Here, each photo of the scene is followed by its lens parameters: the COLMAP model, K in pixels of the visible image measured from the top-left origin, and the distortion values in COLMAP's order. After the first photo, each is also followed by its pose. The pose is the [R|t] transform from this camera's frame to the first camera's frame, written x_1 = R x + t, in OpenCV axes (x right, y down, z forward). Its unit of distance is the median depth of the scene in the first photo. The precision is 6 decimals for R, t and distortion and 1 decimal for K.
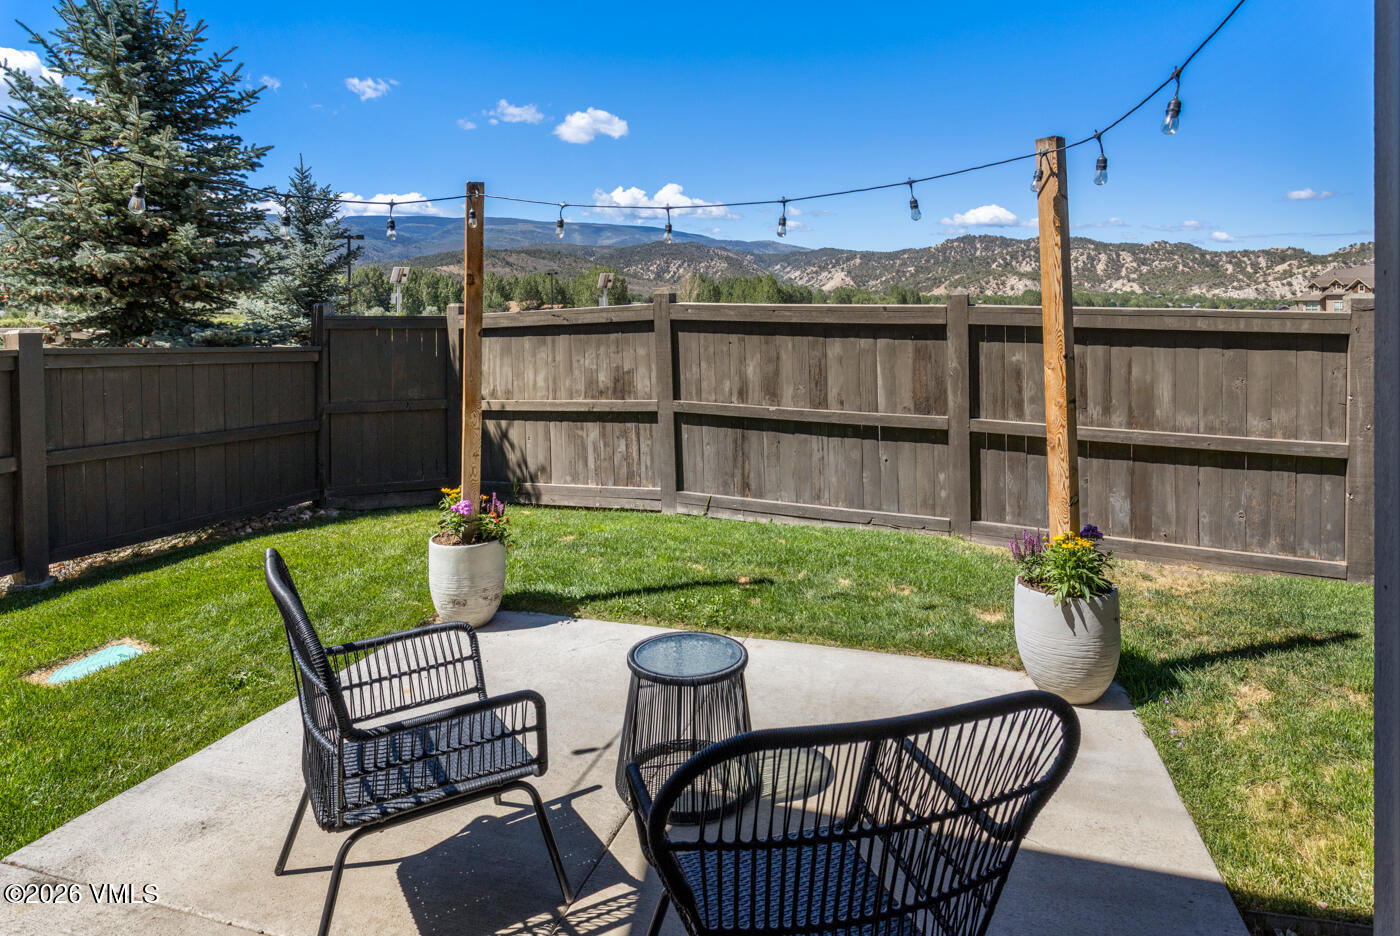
lens RADIAL K [[821.0, 0, 648.1], [0, 821.0, 322.5], [0, 0, 1]] dist [-0.029812, 0.011919]
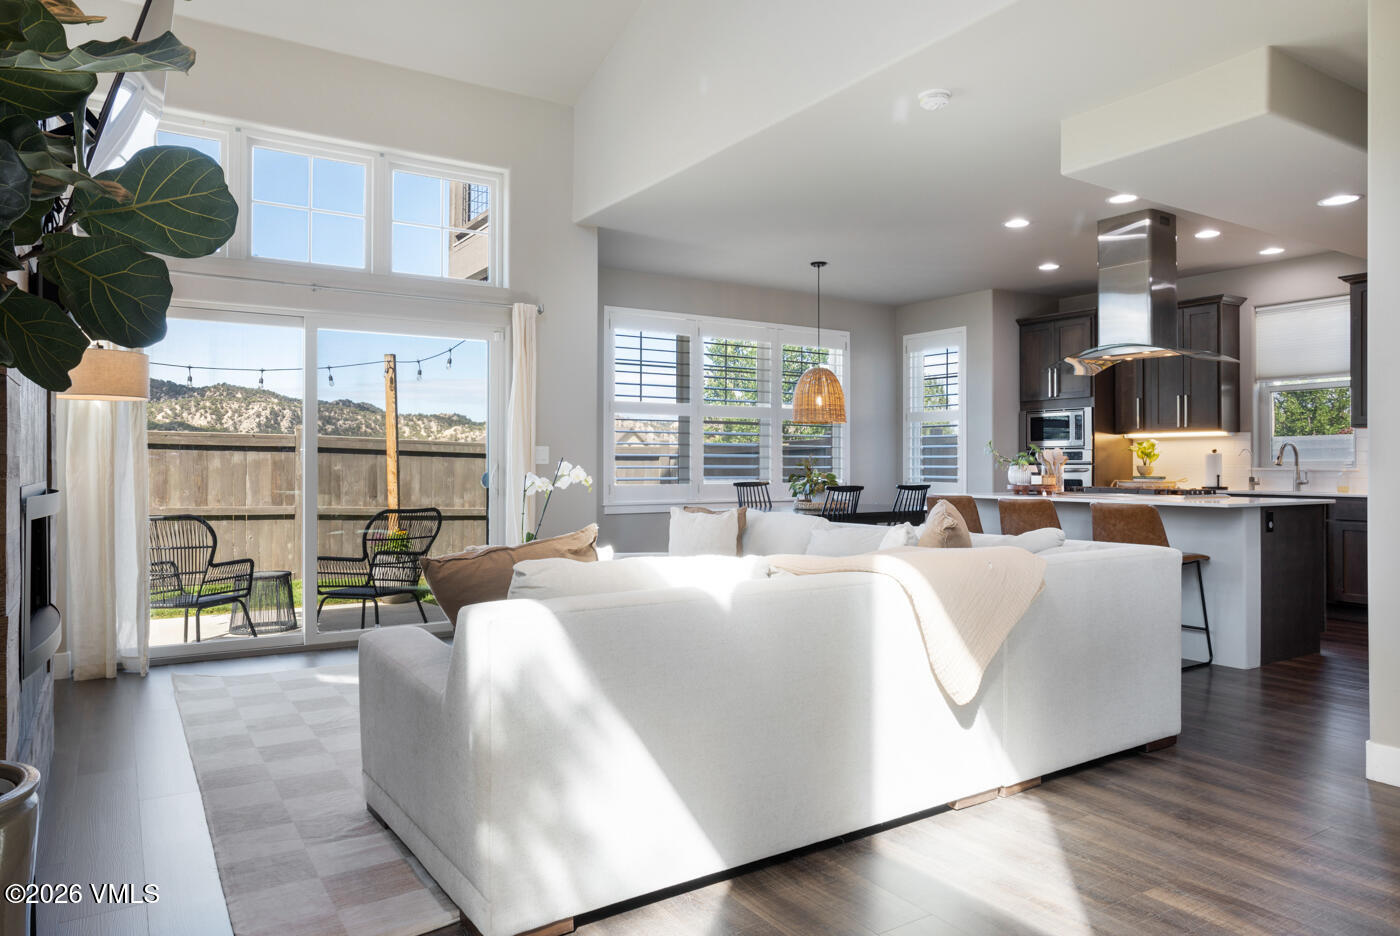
lens RADIAL K [[948.0, 0, 700.8], [0, 948.0, 474.7], [0, 0, 1]] dist [-0.026761, 0.009724]
pose [[0.602734, 0.003280, 0.797935, -0.553498], [0.006107, 0.999943, -0.008724, 0.069155], [-0.797919, 0.010132, 0.602680, -0.648570]]
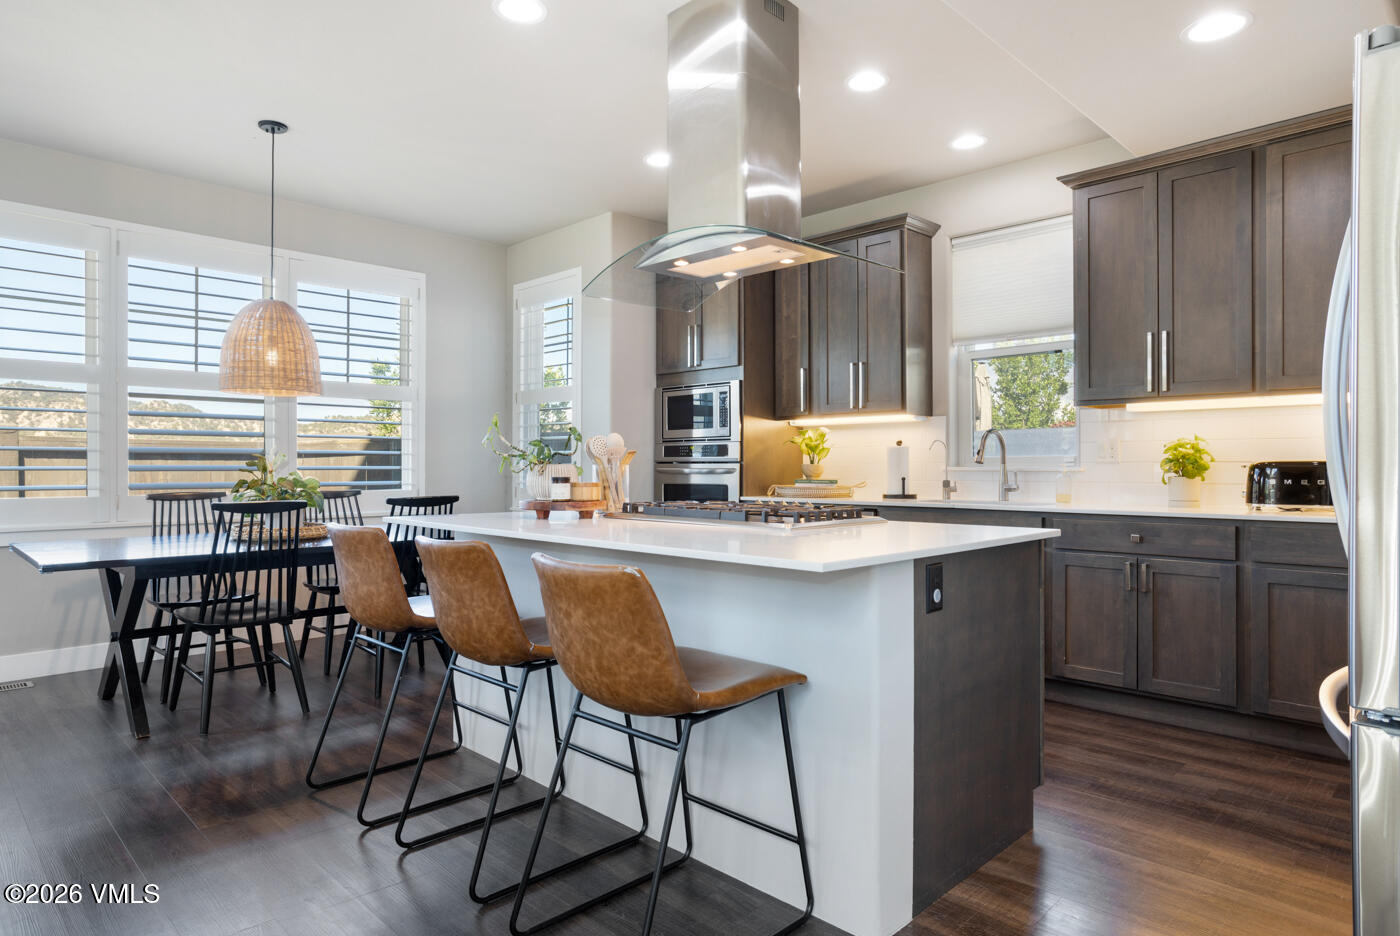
lens RADIAL K [[835.5, 0, 704.0], [0, 835.5, 464.4], [0, 0, 1]] dist [-0.008531, 0.001563]
pose [[0.440533, -0.000979, 0.897736, 0.033601], [0.006566, 0.999976, -0.002132, 0.051367], [-0.897712, 0.006834, 0.440529, -0.620107]]
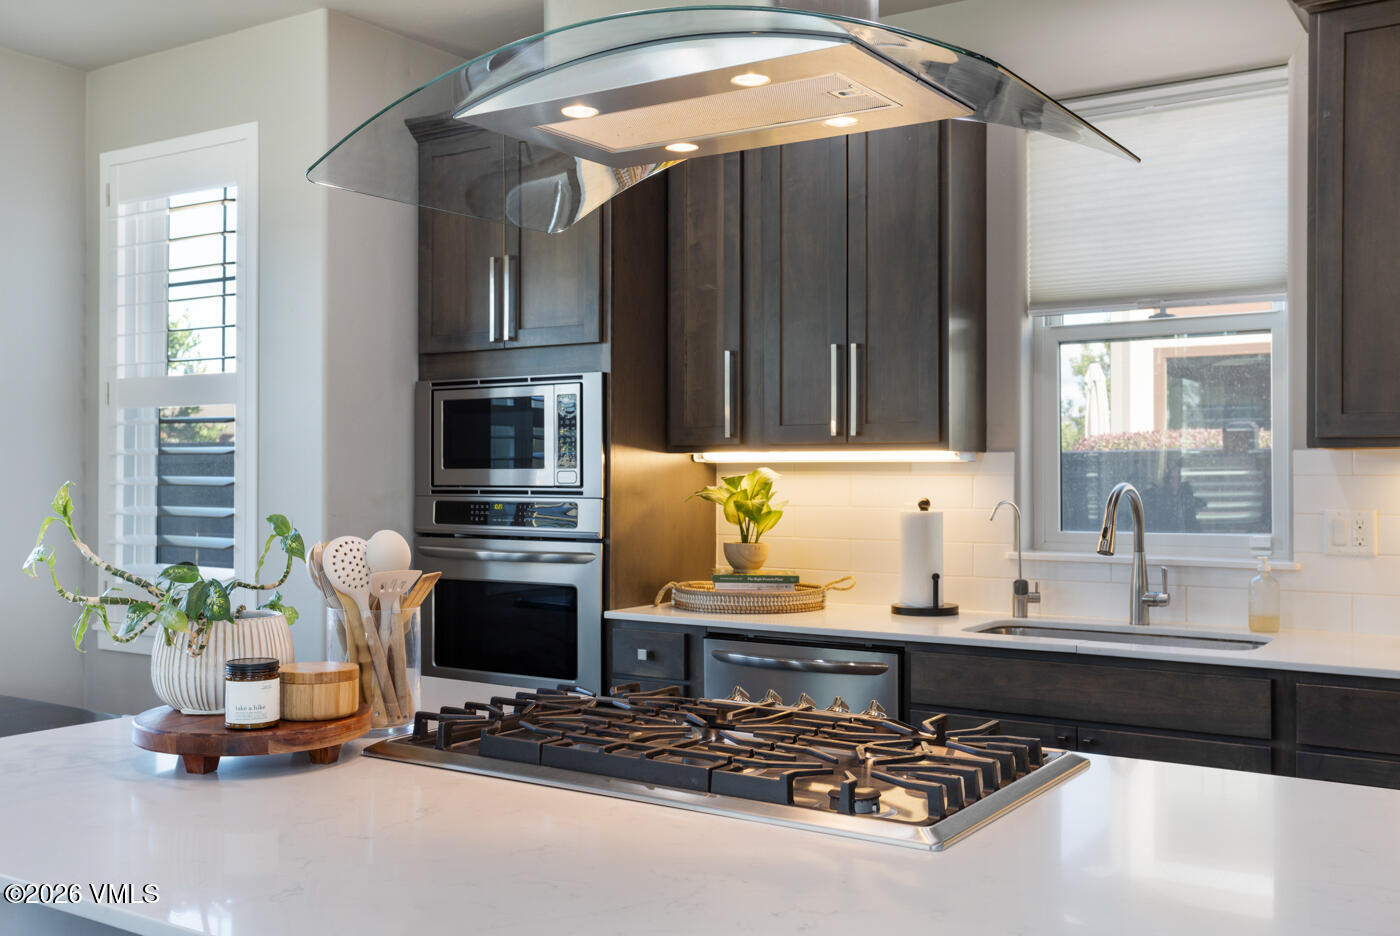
lens RADIAL K [[1350.8, 0, 711.8], [0, 1350.8, 467.7], [0, 0, 1]] dist [0.026527, 0.000000]
pose [[0.248395, 0.004281, 0.968649, 0.159932], [0.005245, 0.999970, -0.005765, 0.019635], [-0.968645, 0.006512, 0.248365, -0.511523]]
